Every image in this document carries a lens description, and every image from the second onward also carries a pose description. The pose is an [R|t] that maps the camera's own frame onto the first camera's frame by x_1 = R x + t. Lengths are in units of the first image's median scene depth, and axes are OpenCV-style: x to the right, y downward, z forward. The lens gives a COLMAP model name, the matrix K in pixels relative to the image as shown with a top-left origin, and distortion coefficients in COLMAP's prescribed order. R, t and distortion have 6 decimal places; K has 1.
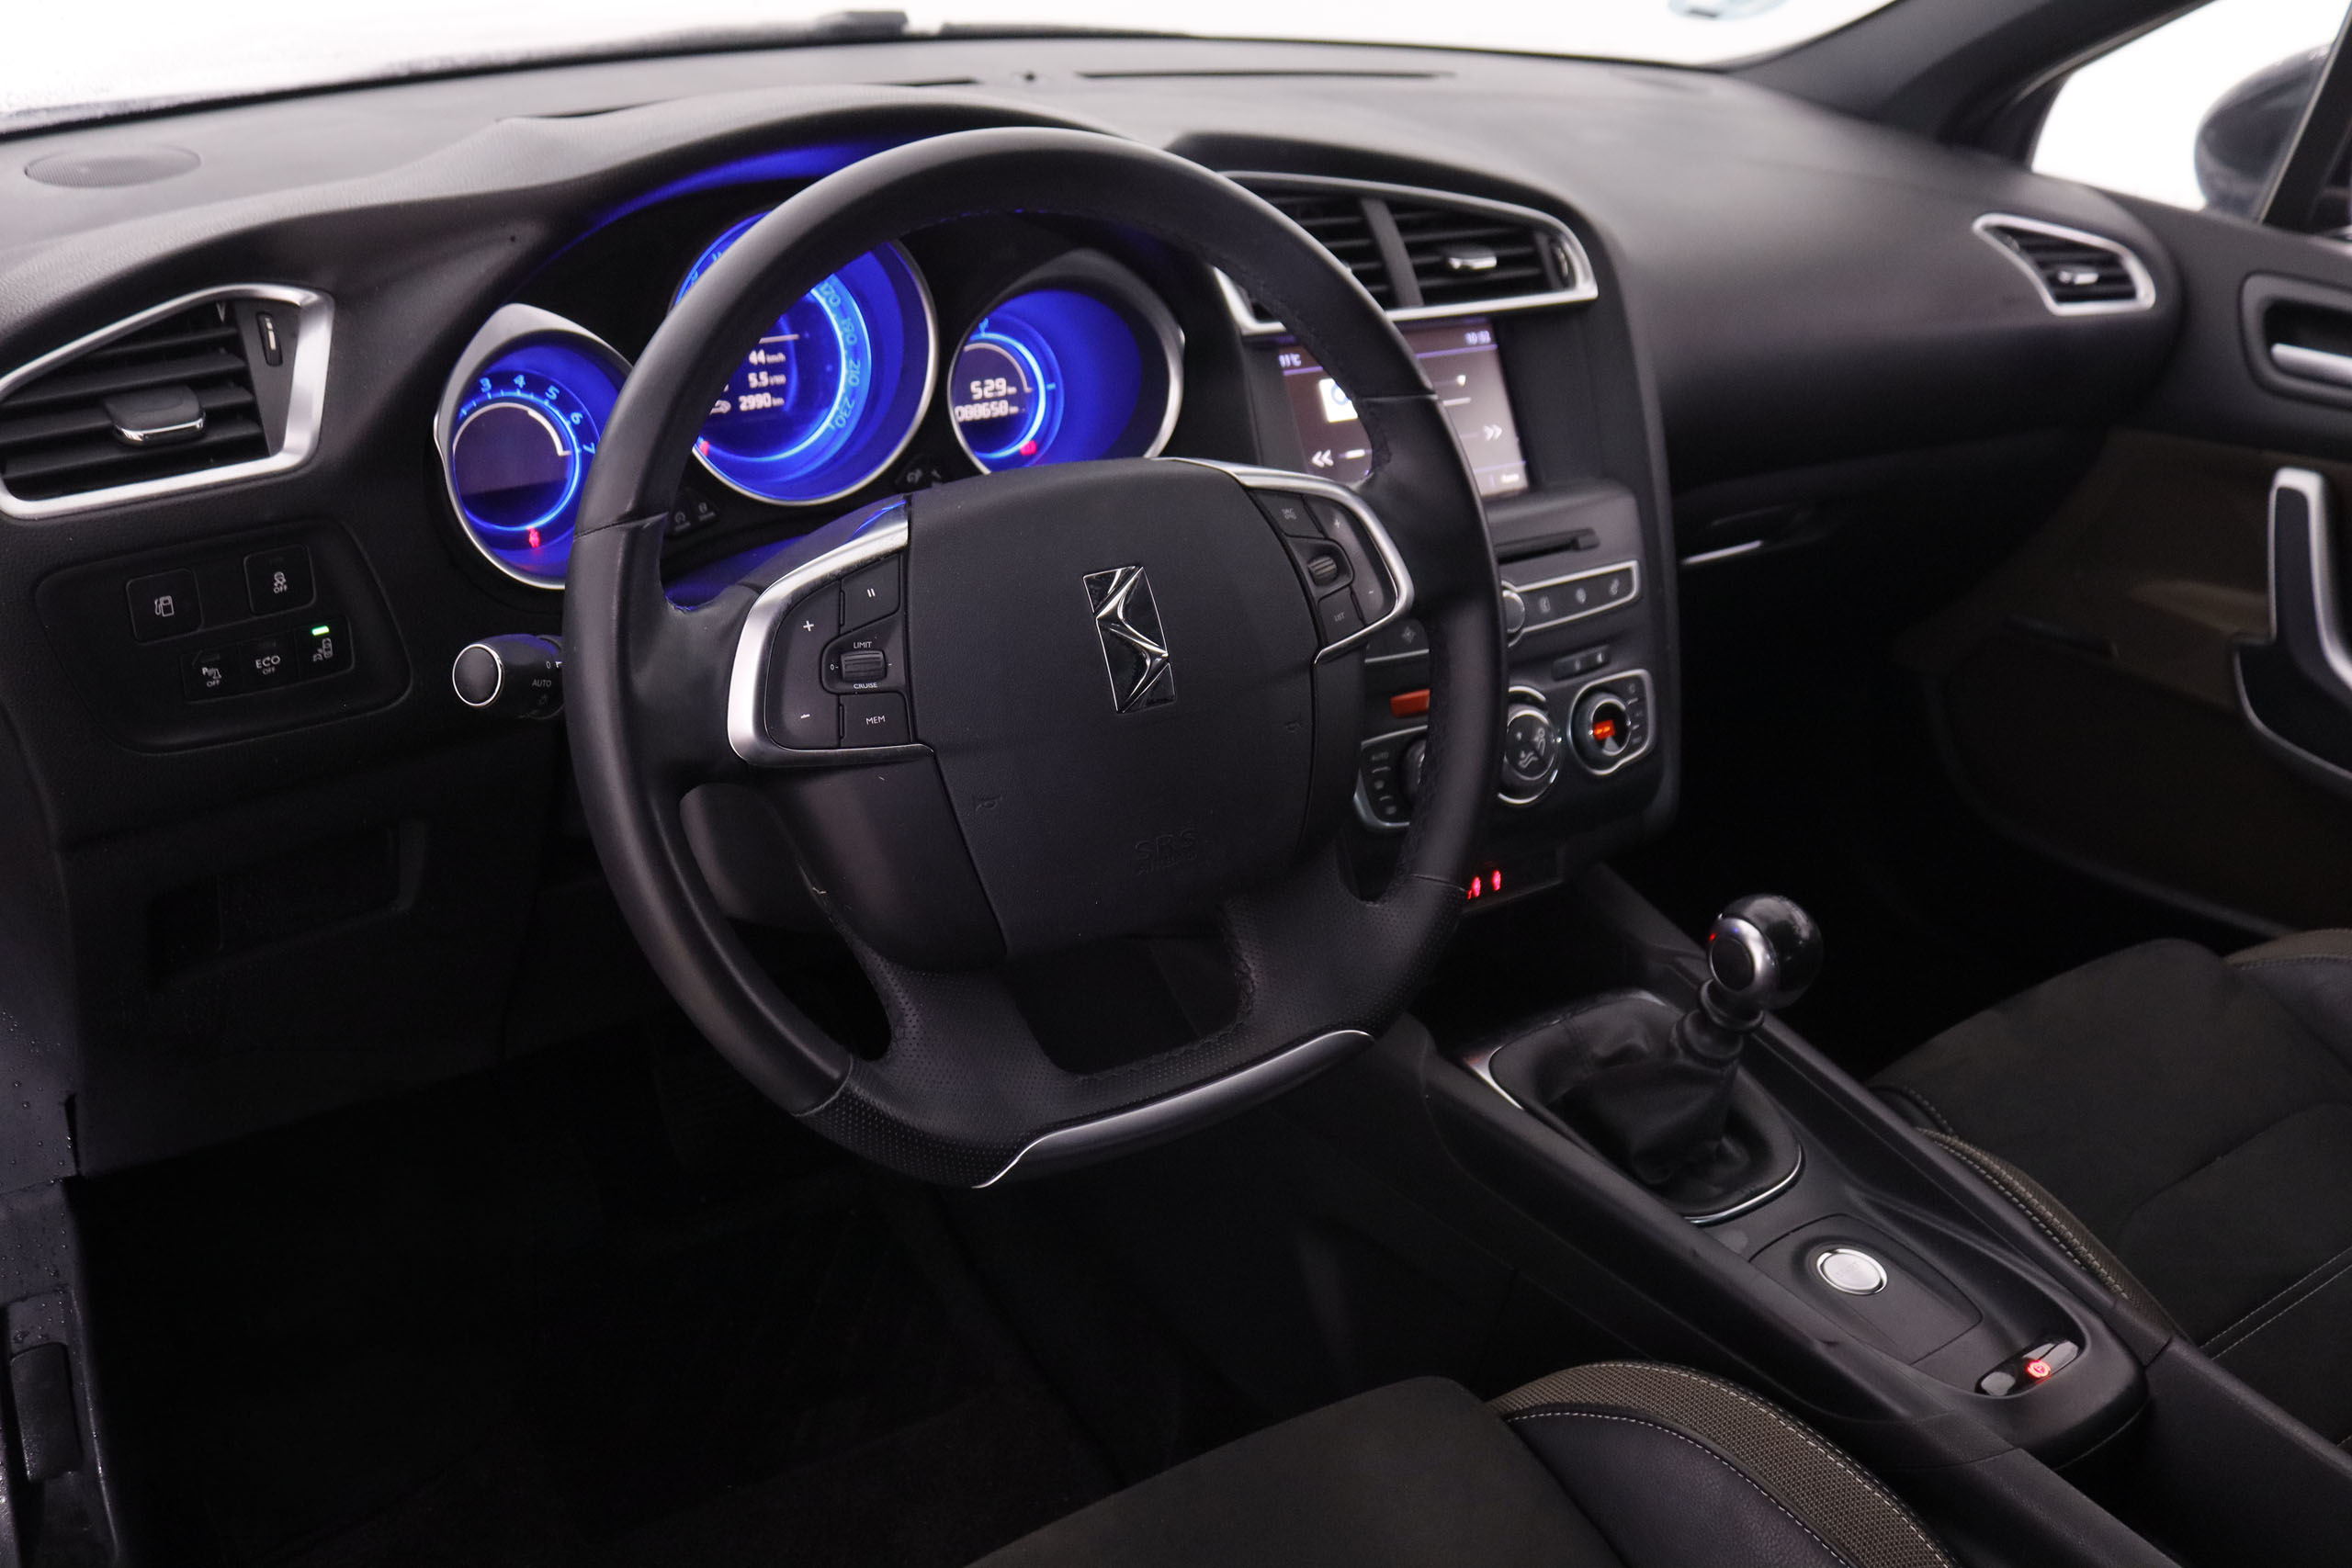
lens RADIAL K [[2129.7, 0, 1176.0], [0, 2129.7, 784.0], [0, 0, 1]] dist [-0.129674, 0.071439]
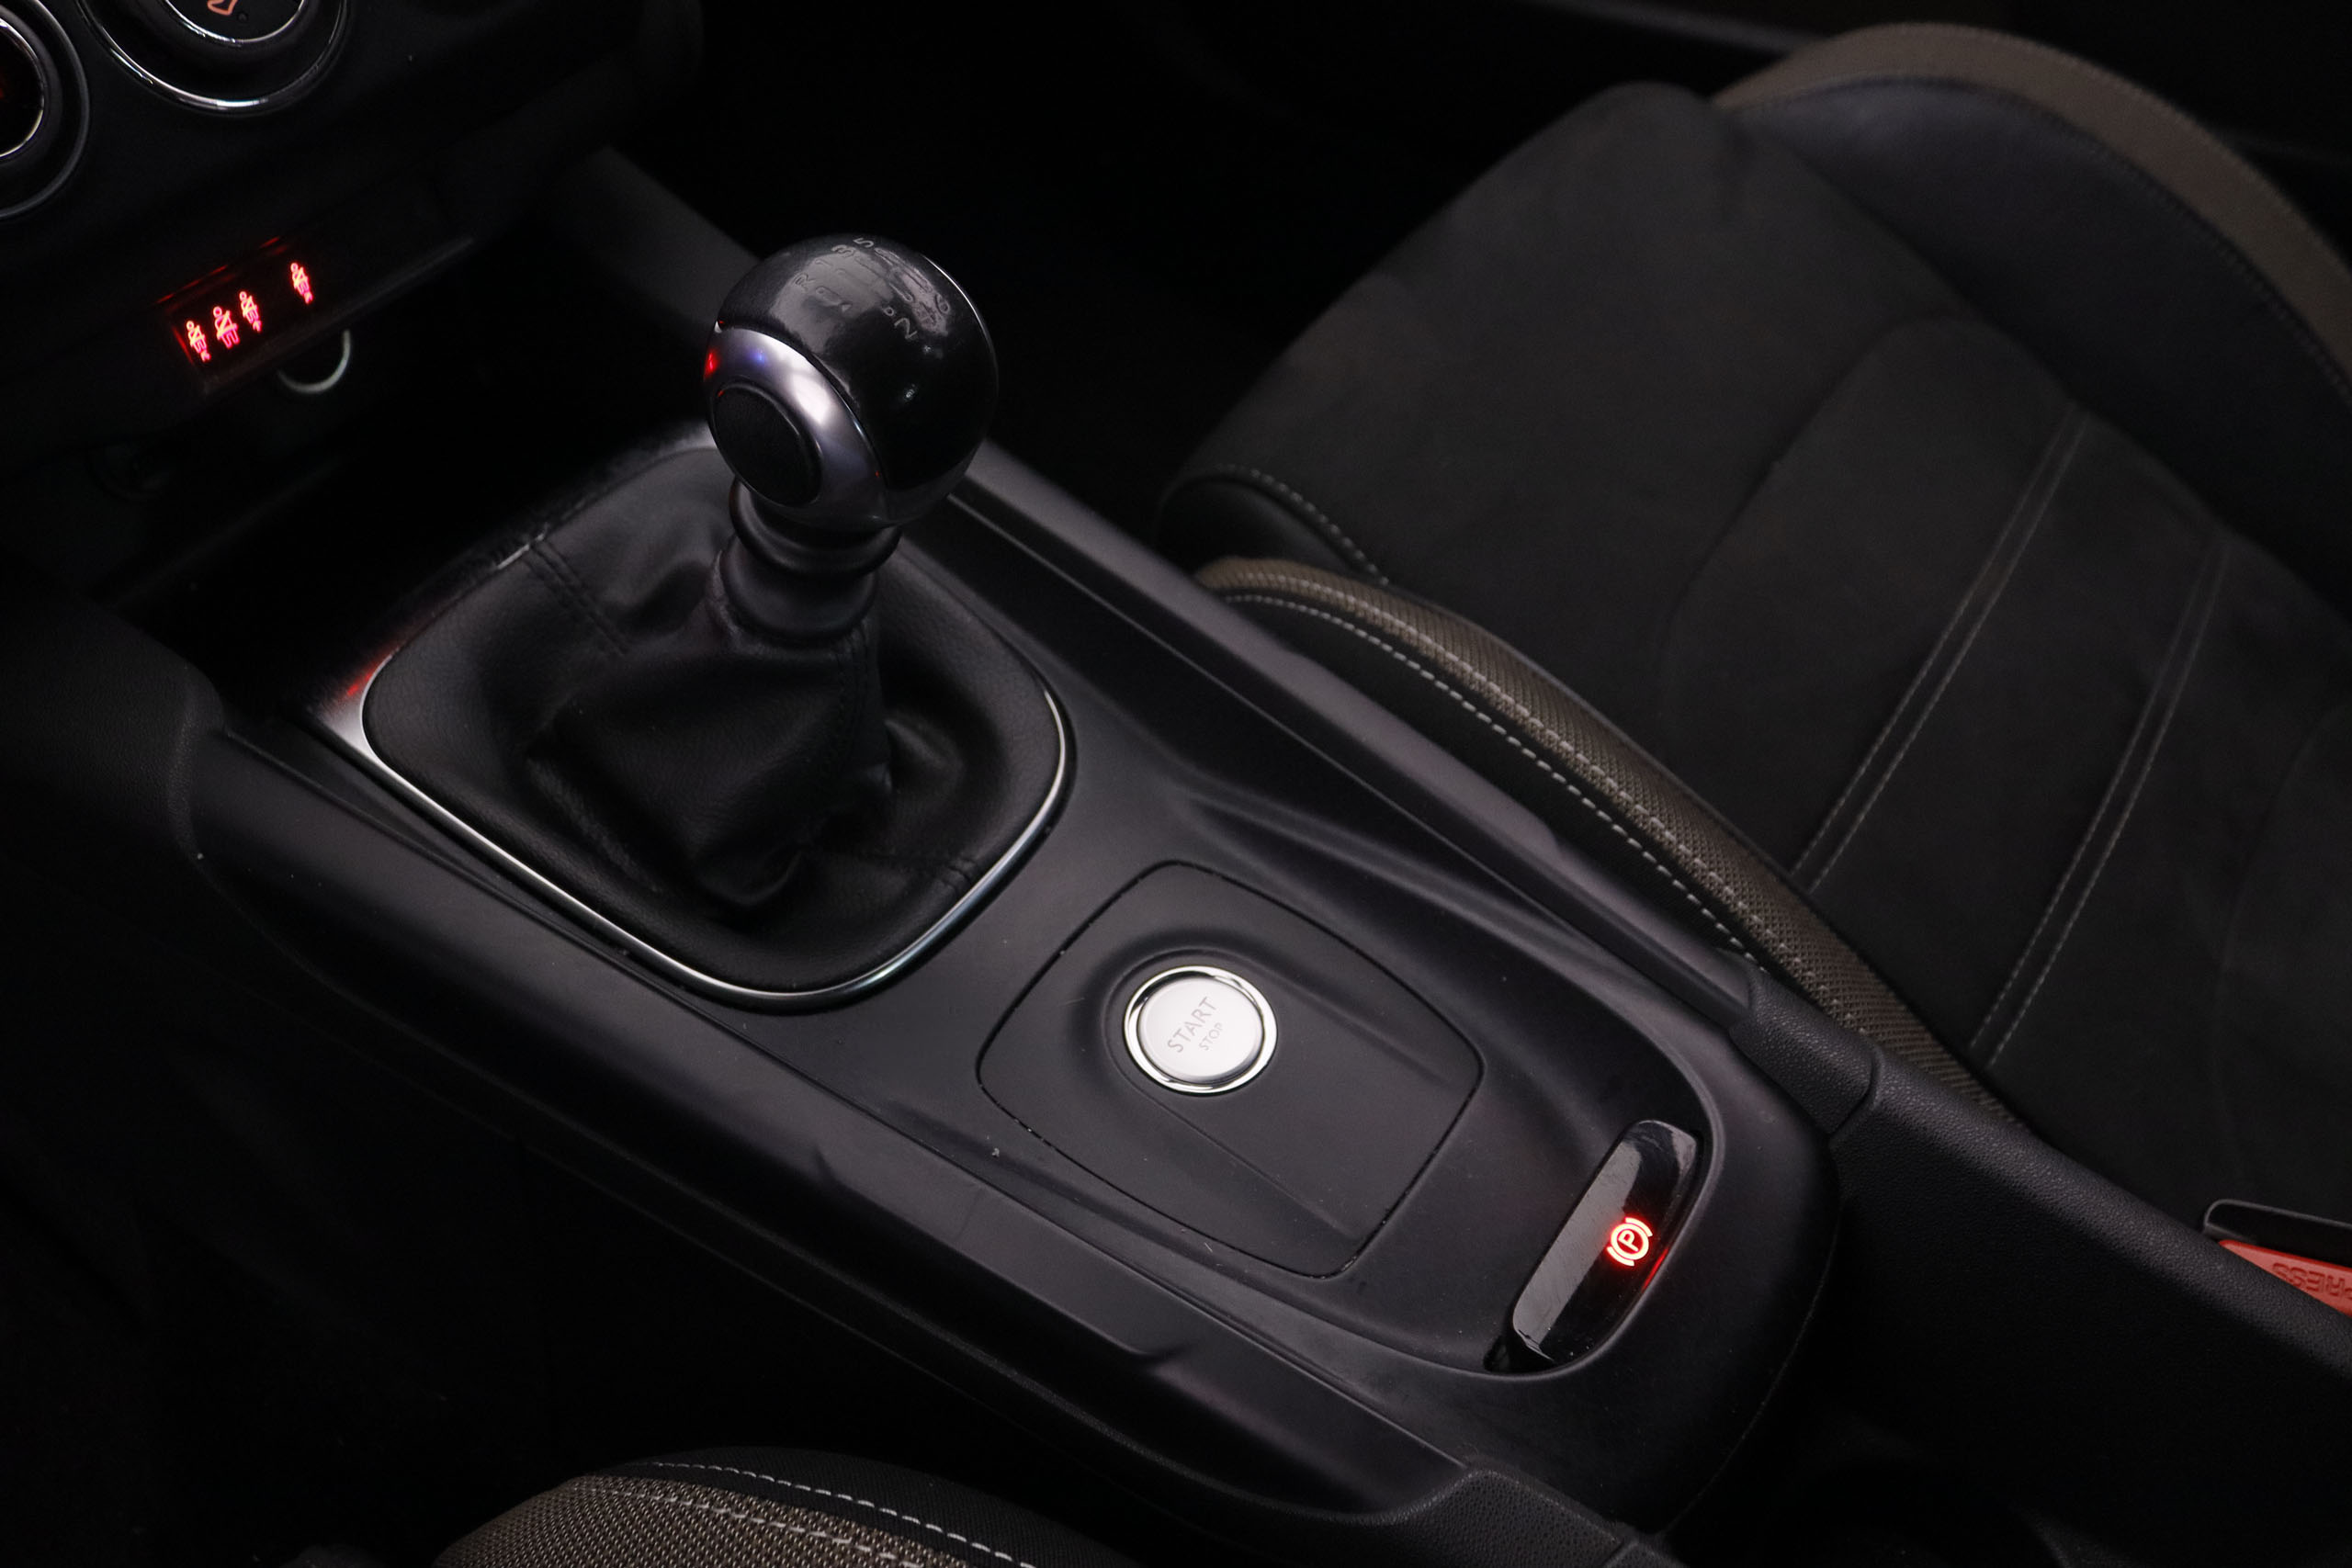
lens RADIAL K [[1936.6, 0, 1176.0], [0, 1936.6, 784.0], [0, 0, 1]] dist [-0.144984, 0.090032]
pose [[0.940586, -0.266925, 0.209881, 0.184000], [0.160927, 0.894698, 0.416675, 0.005297], [-0.299001, -0.358143, 0.884496, 0.486505]]
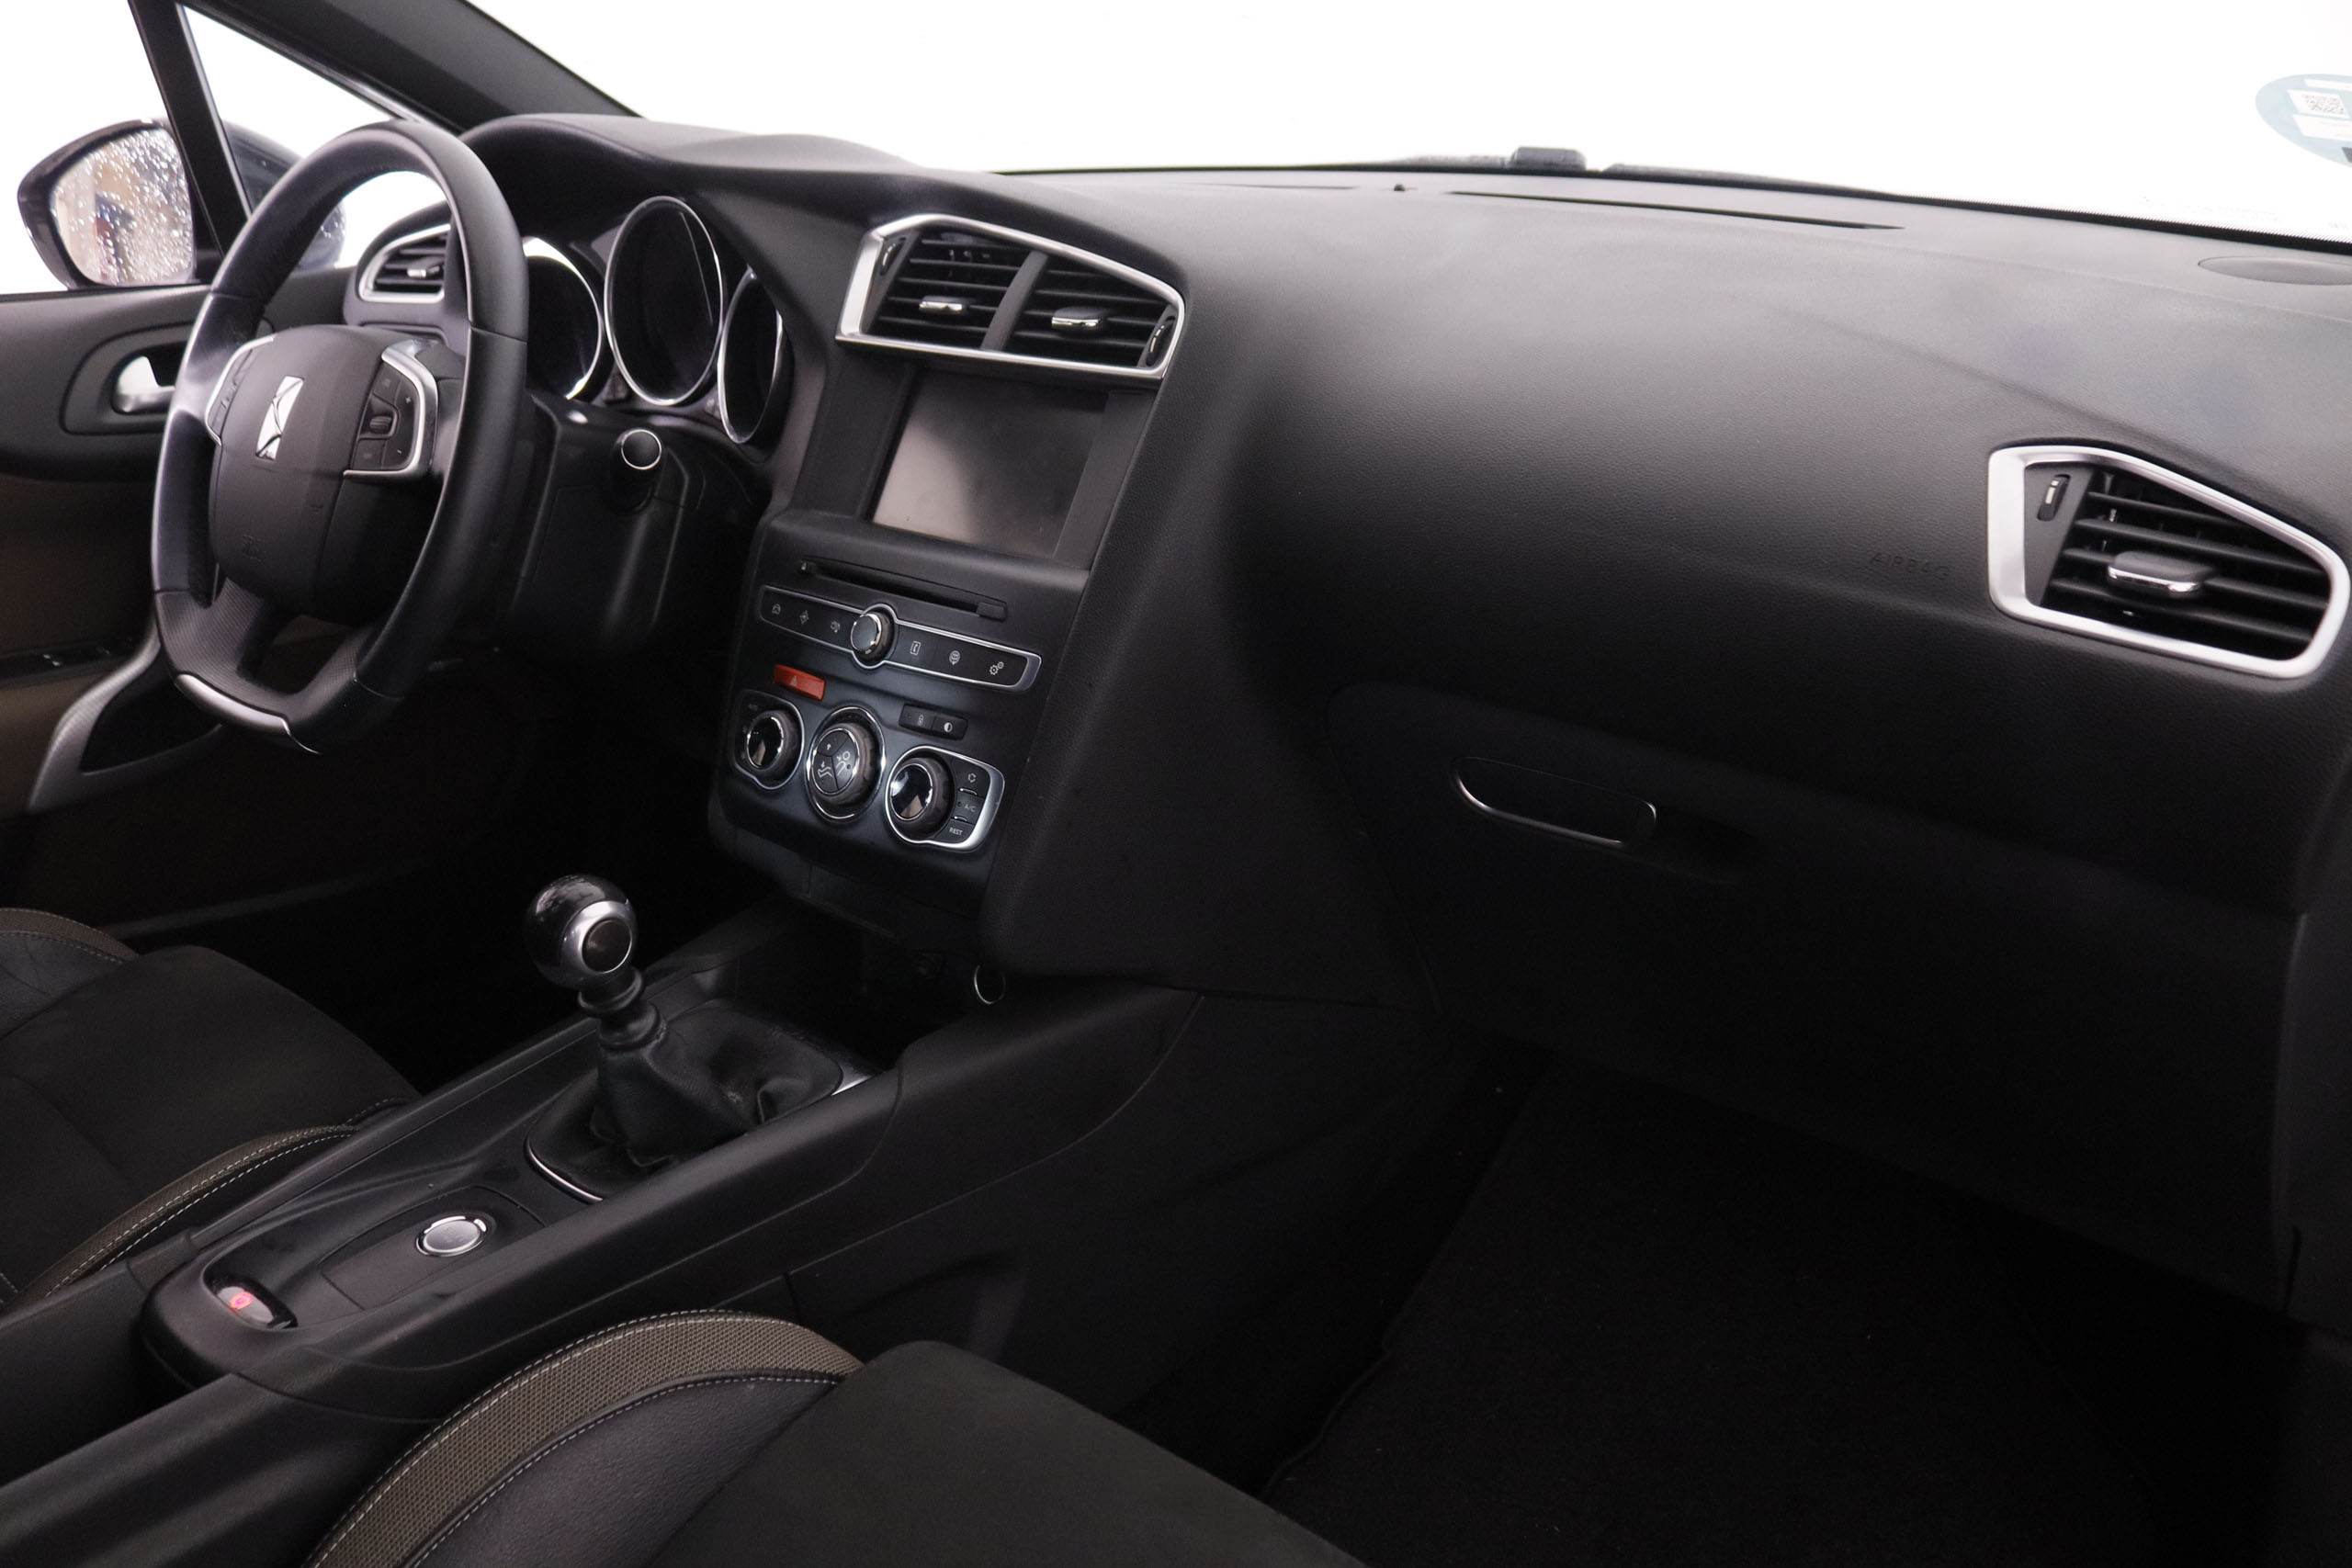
lens RADIAL K [[1936.6, 0, 1176.0], [0, 1936.6, 784.0], [0, 0, 1]] dist [-0.144984, 0.090032]
pose [[0.236004, 0.289274, -0.927697, 0.896187], [-0.401323, 0.898462, 0.178062, -0.200782], [0.885010, 0.330283, 0.328133, 0.708308]]
